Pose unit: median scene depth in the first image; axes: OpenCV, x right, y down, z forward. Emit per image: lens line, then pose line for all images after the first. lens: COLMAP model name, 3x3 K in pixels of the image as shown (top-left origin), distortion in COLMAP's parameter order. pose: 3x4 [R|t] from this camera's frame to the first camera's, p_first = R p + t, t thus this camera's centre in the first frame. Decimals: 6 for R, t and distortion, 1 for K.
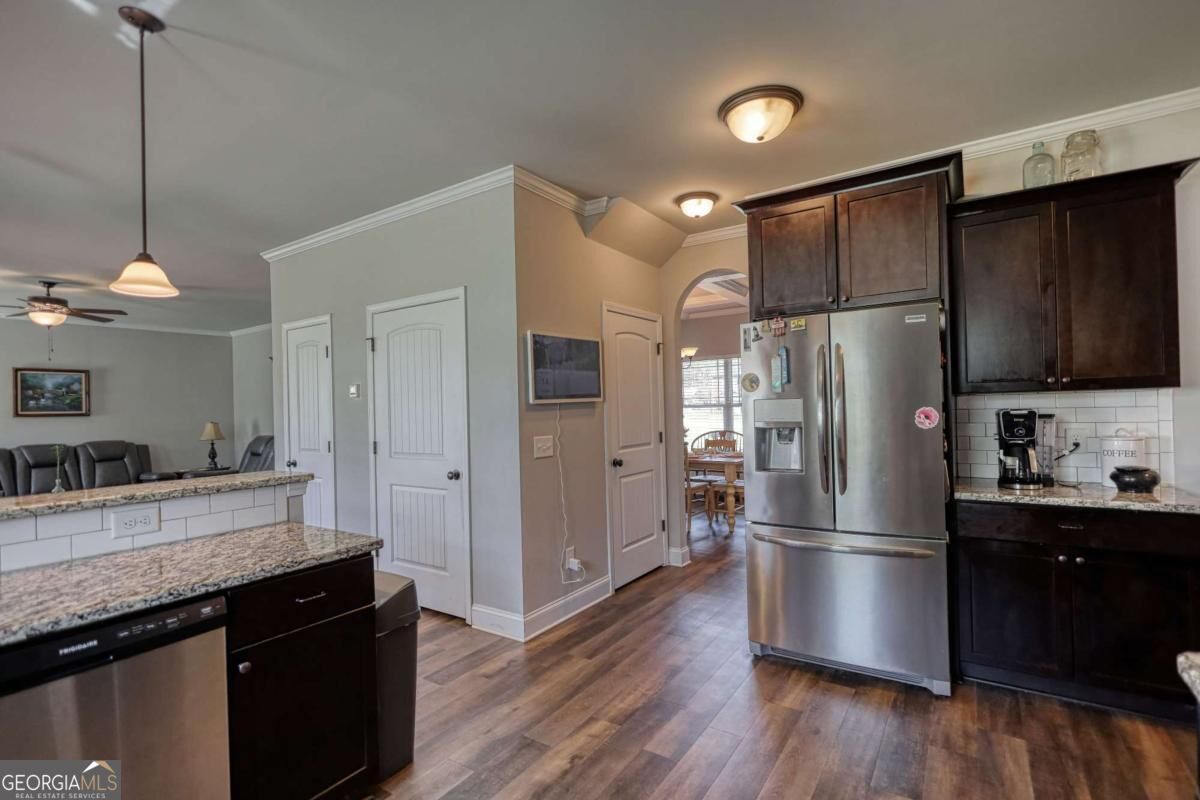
lens RADIAL K [[557.9, 0, 598.5], [0, 557.9, 405.0], [0, 0, 1]] dist [0.000050, 0.000001]
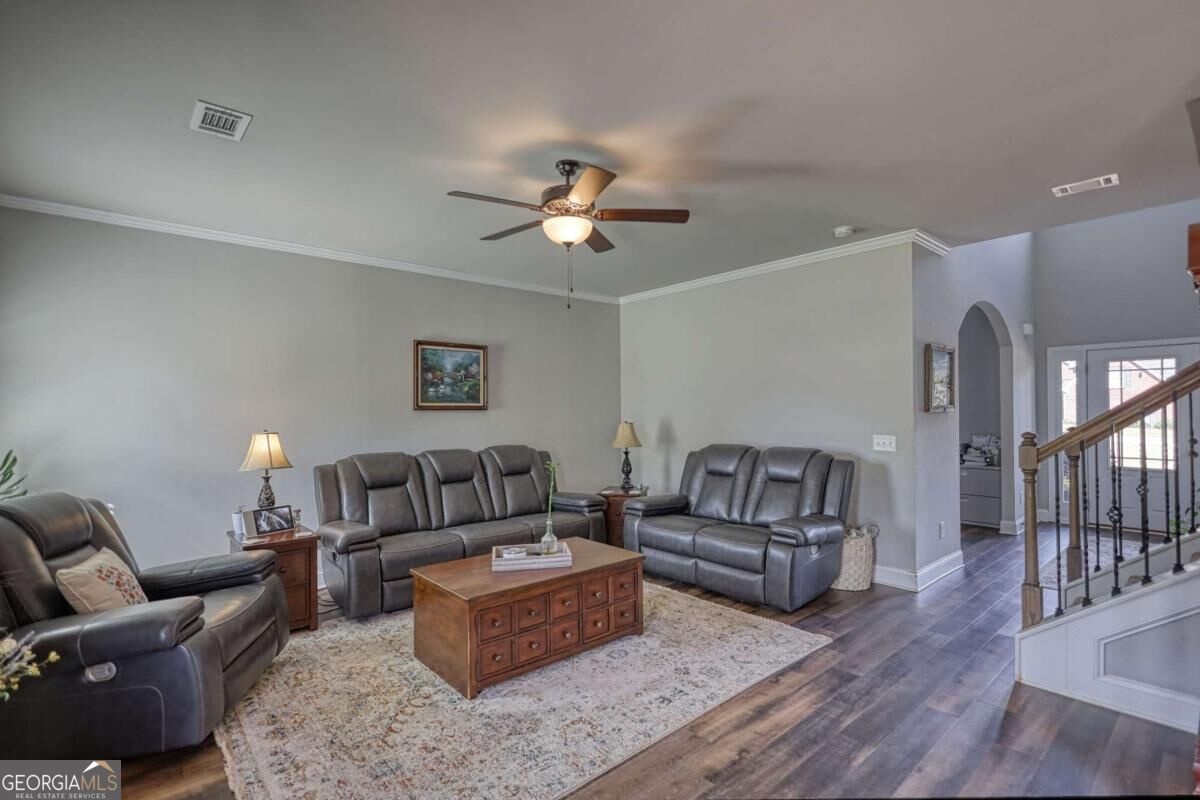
lens RADIAL K [[552.3, 0, 607.3], [0, 552.3, 403.6], [0, 0, 1]] dist [0.001009, 0.000263]
pose [[0.965600, 0.014853, -0.259607, -0.591828], [-0.015237, 0.999884, 0.000536, 0.009041], [0.259585, 0.003438, 0.965714, 0.362258]]
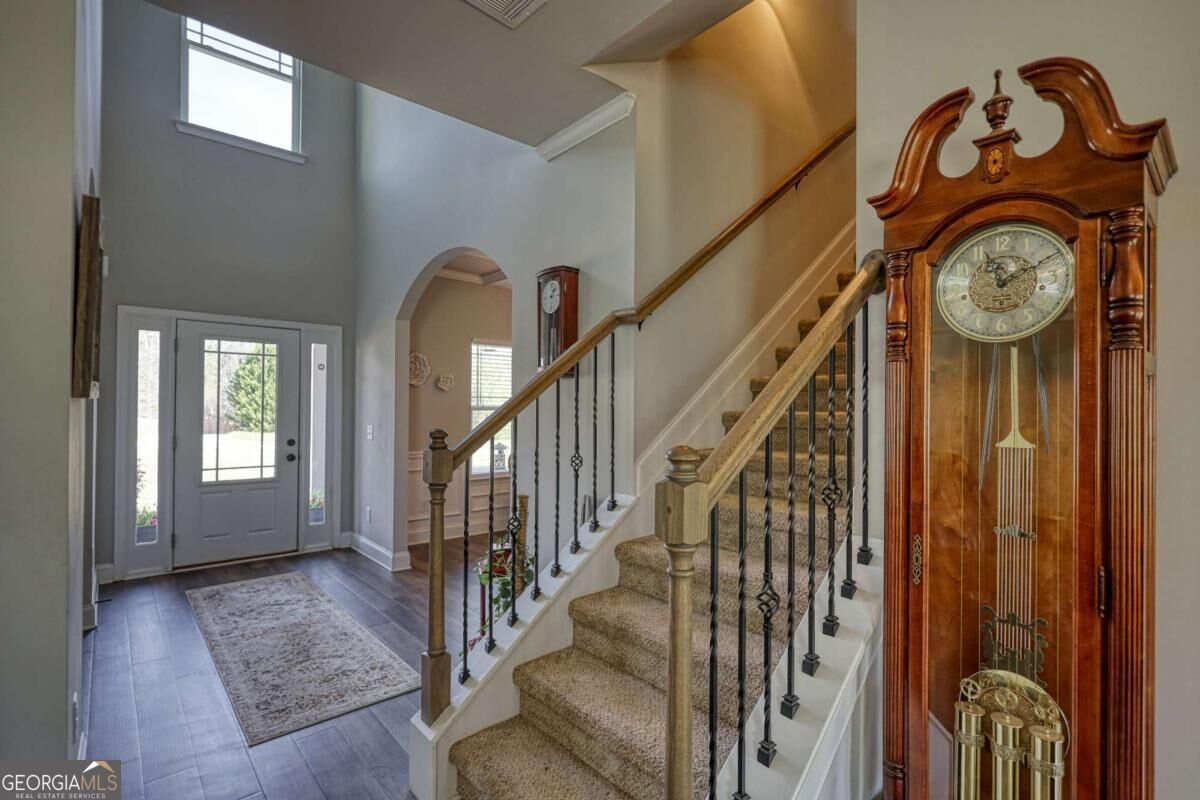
lens RADIAL K [[555.5, 0, 606.8], [0, 555.5, 406.1], [0, 0, 1]] dist [0.001534, 0.000438]
pose [[0.248159, 0.031092, 0.968220, -0.561248], [-0.017822, 0.999462, -0.027528, 0.017491], [-0.968555, -0.010425, 0.248580, 0.762550]]
